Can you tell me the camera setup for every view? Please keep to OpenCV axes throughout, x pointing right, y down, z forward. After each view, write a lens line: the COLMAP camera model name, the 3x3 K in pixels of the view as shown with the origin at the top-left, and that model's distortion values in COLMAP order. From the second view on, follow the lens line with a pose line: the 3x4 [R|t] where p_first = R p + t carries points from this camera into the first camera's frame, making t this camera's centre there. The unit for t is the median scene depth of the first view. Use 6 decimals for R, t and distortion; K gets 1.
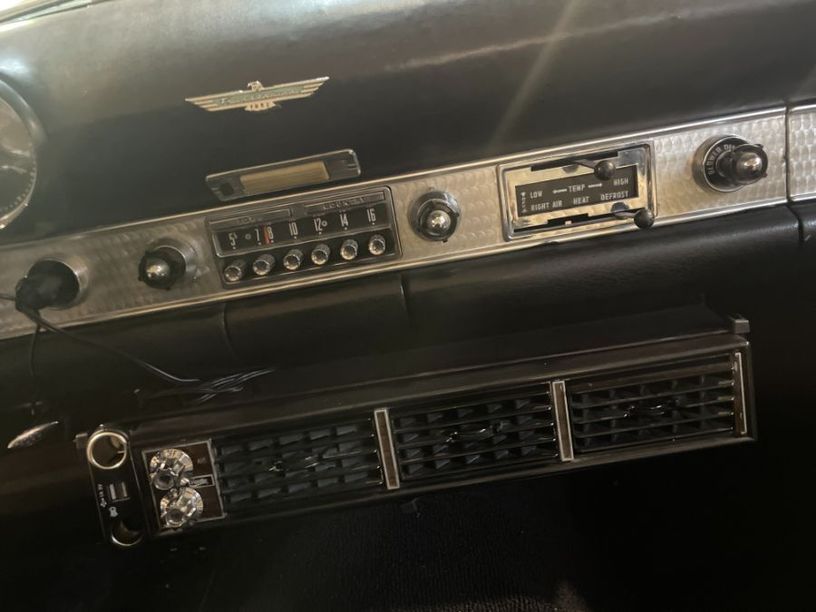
lens RADIAL K [[616.6, 0, 403.1], [0, 616.6, 298.8], [0, 0, 1]] dist [0.102944, -0.135013]
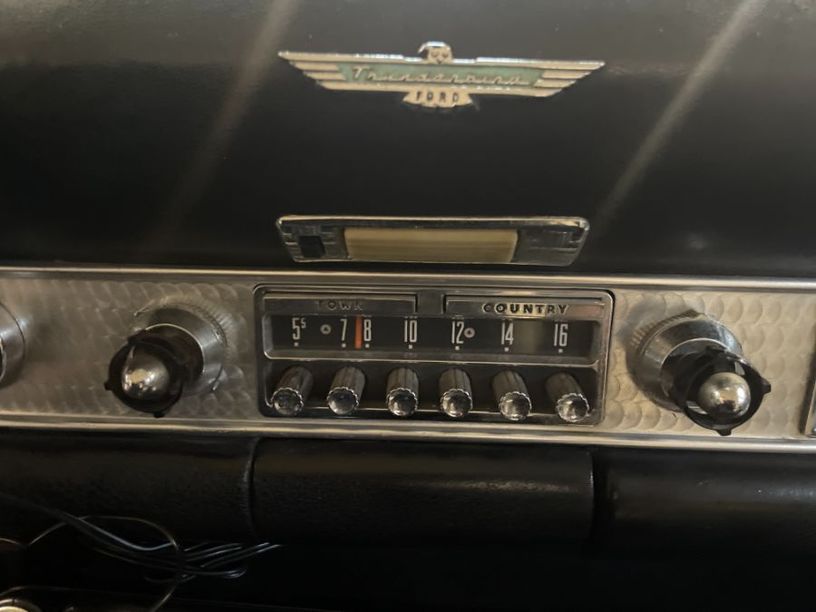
lens RADIAL K [[616.6, 0, 403.1], [0, 616.6, 298.8], [0, 0, 1]] dist [0.102944, -0.135013]
pose [[0.980982, 0.193528, -0.014855, -0.191345], [-0.193875, 0.980648, -0.027236, -0.131787], [0.009296, 0.029598, 0.999519, 0.488706]]
